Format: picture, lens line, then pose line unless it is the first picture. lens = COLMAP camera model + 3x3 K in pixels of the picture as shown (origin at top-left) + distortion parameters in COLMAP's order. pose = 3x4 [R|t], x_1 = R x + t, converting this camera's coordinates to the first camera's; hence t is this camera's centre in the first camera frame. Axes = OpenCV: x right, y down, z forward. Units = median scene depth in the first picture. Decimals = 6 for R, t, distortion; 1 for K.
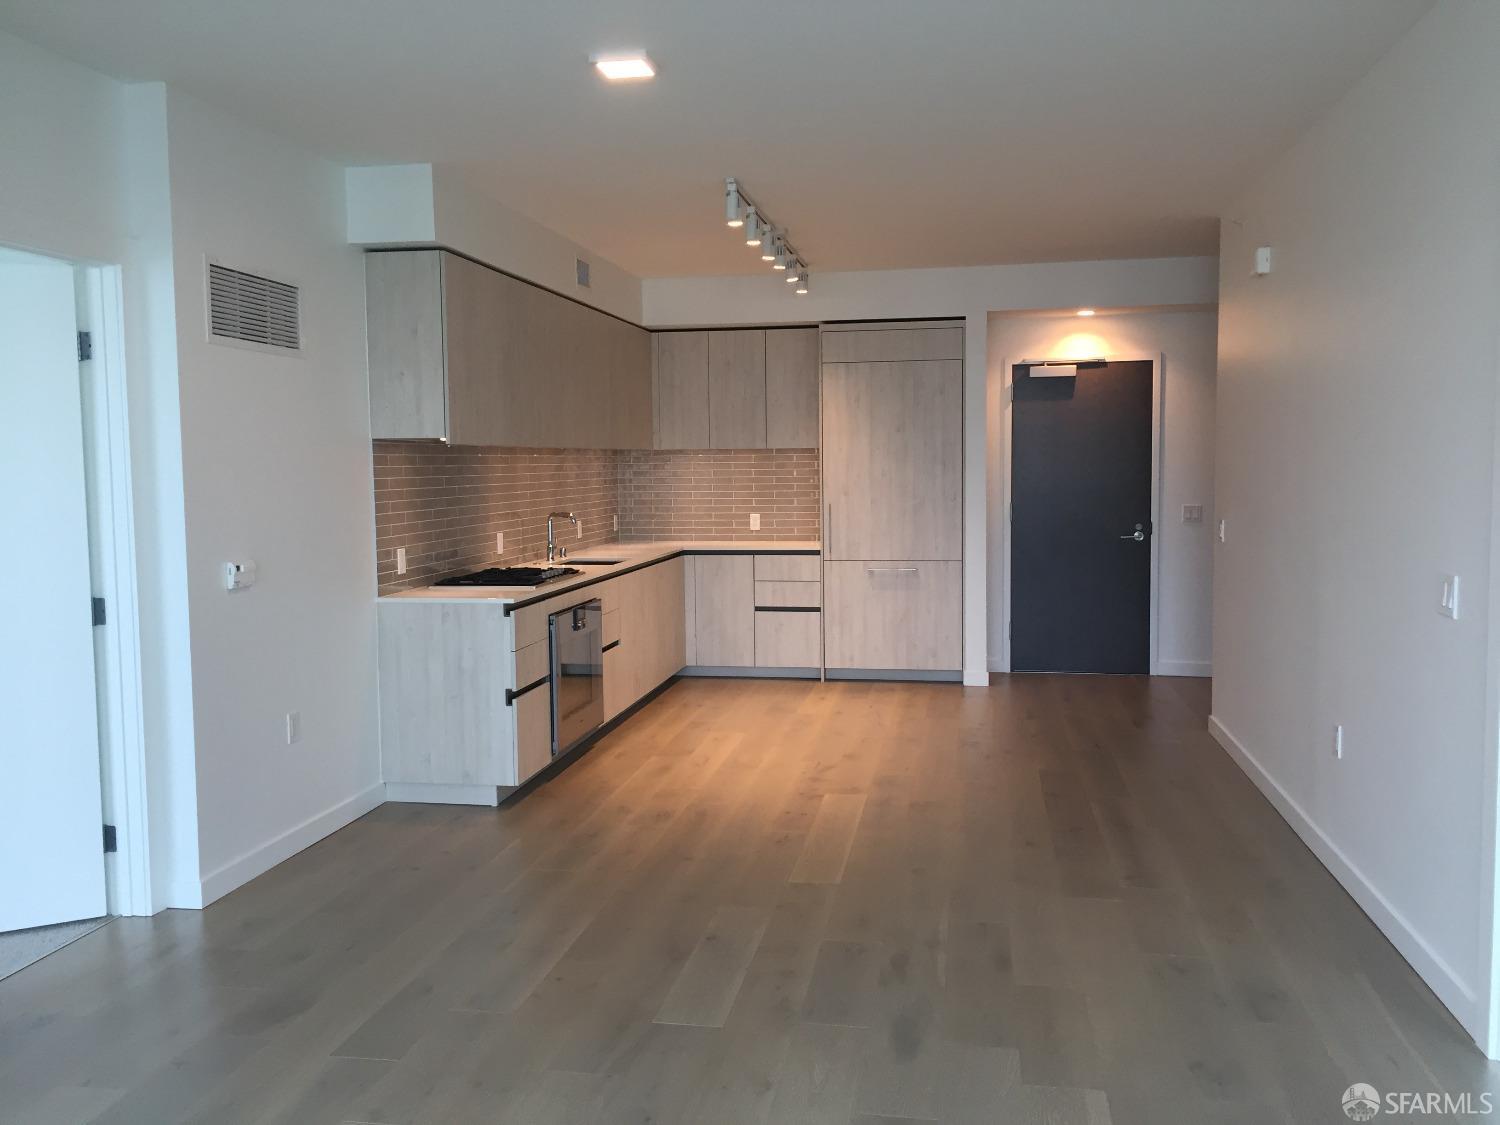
lens RADIAL K [[1225.0, 0, 748.6], [0, 1225.0, 556.8], [0, 0, 1]] dist [0.040124, -0.035658]
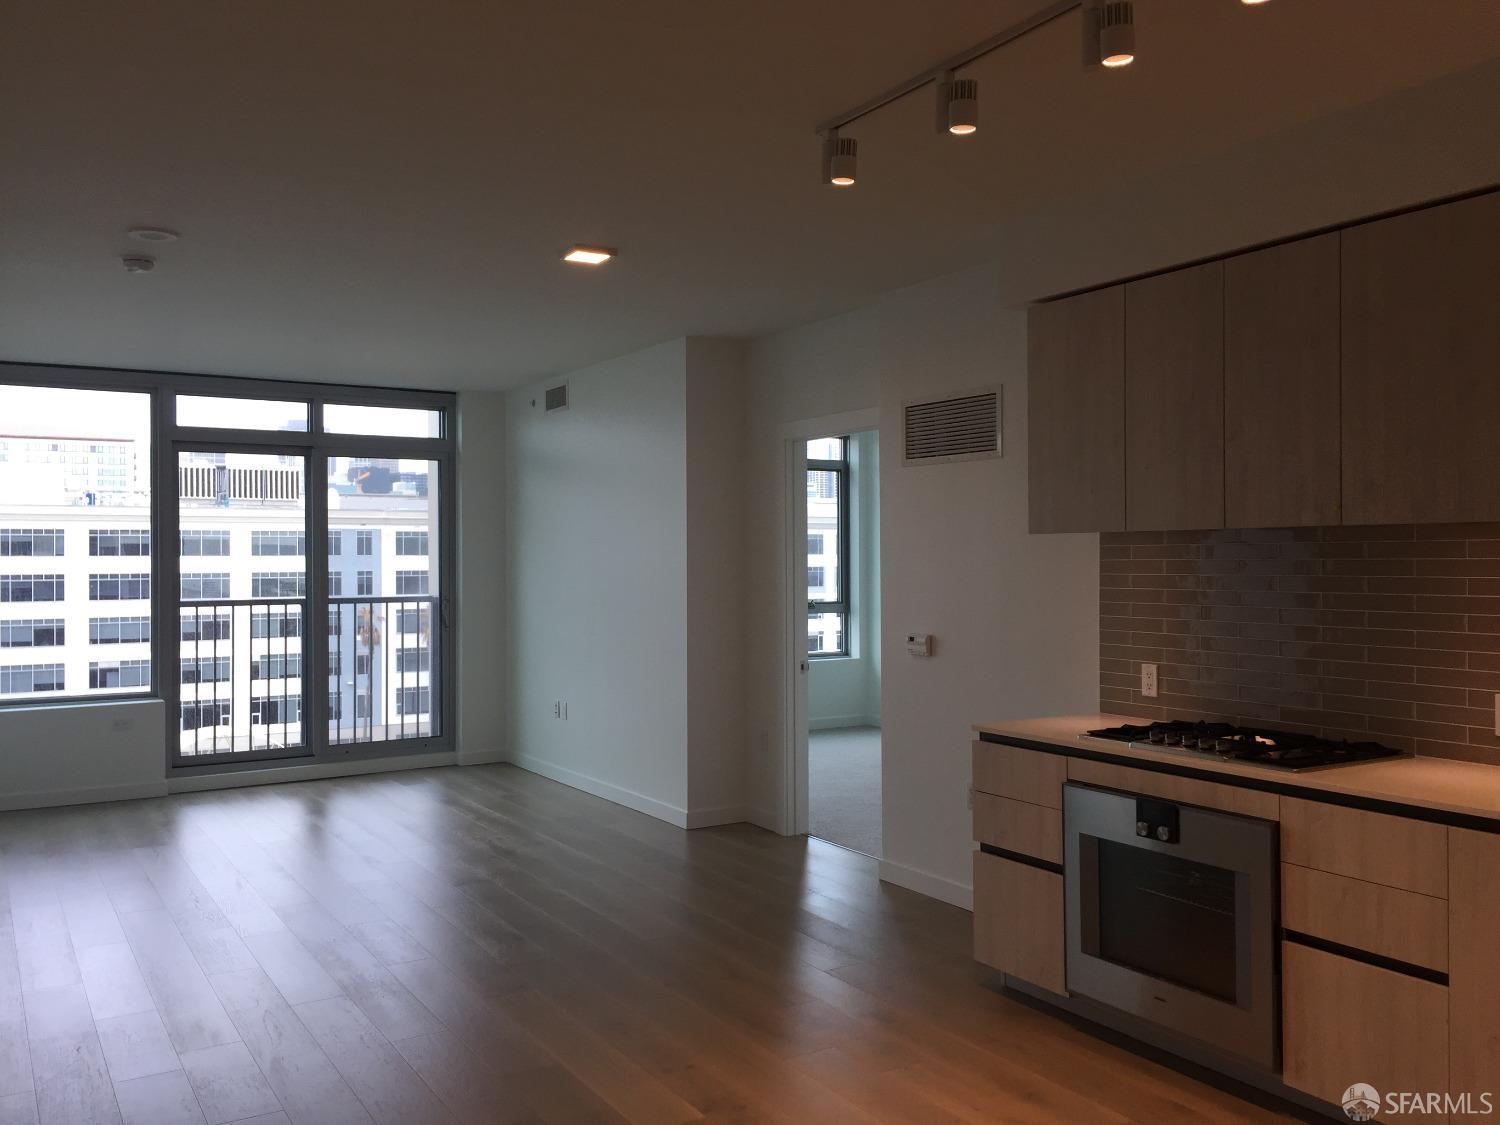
lens RADIAL K [[1225.0, 0, 755.0], [0, 1225.0, 572.3], [0, 0, 1]] dist [0.040124, -0.035658]
pose [[-0.738366, 0.015192, -0.674230, 0.294494], [-0.044857, 0.996426, 0.071576, -0.074769], [0.672907, 0.083093, -0.735045, 0.951938]]
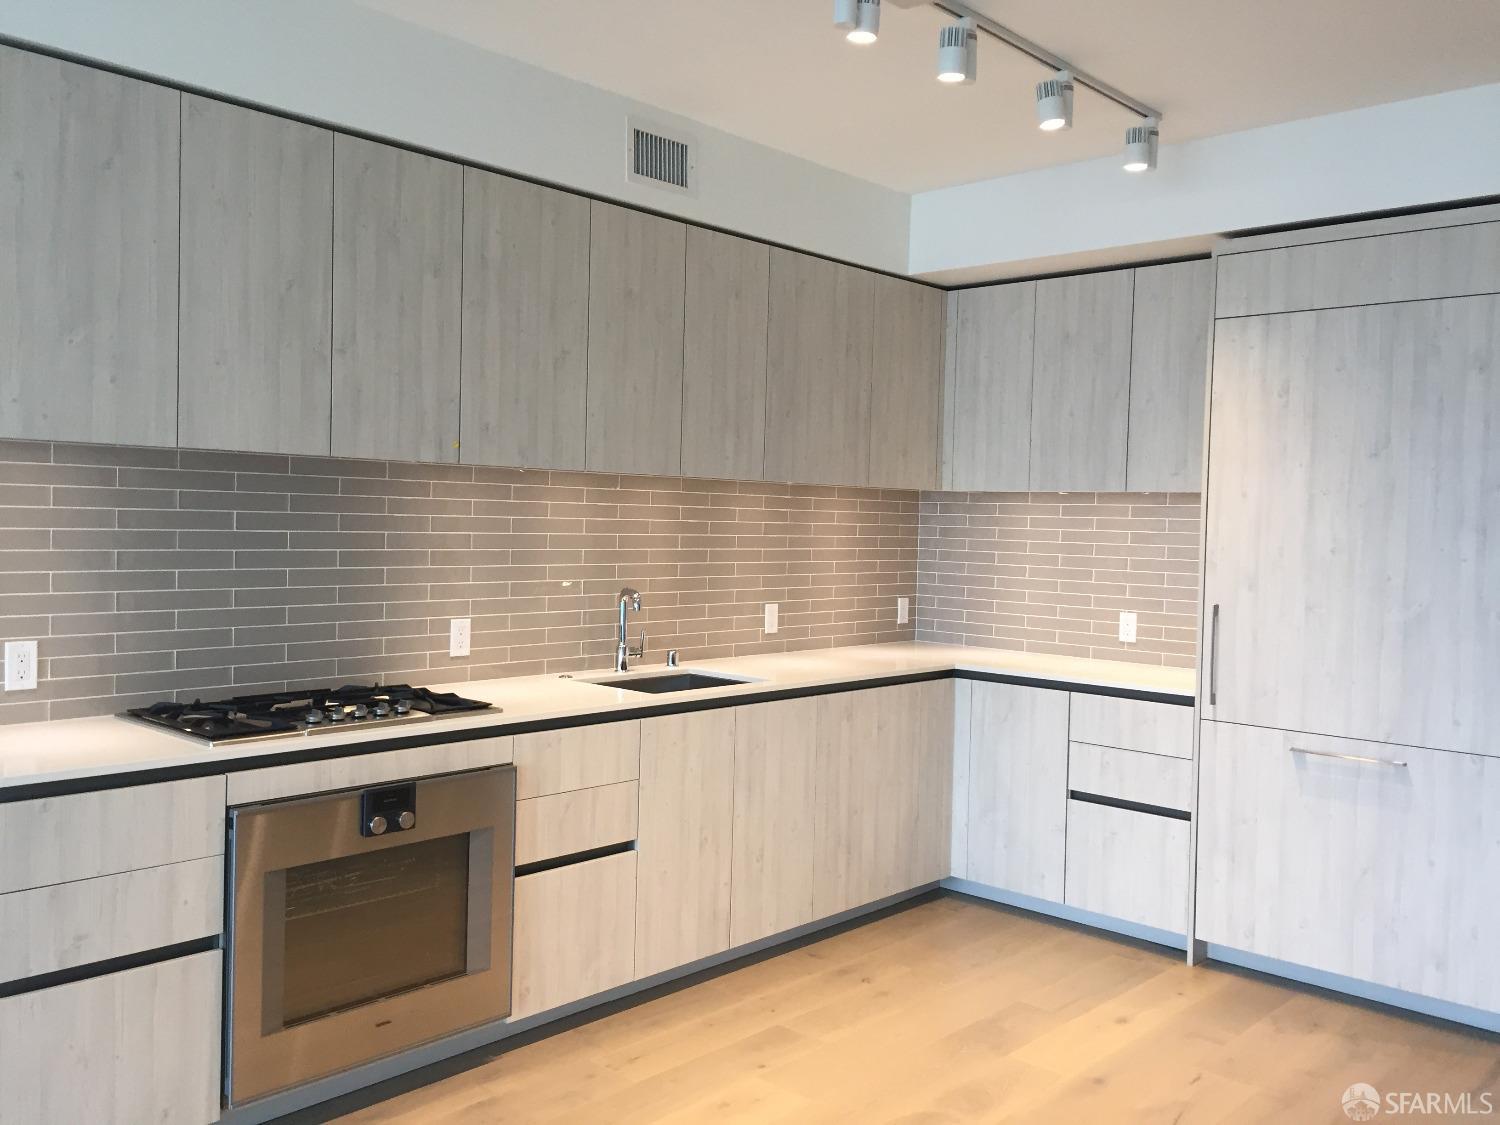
lens RADIAL K [[1225.0, 0, 793.0], [0, 1225.0, 559.5], [0, 0, 1]] dist [0.040124, -0.035658]
pose [[0.841640, 0.049299, -0.537785, 0.187247], [-0.075423, 0.996795, -0.026662, -0.035384], [0.534747, 0.063001, 0.842660, 0.494547]]
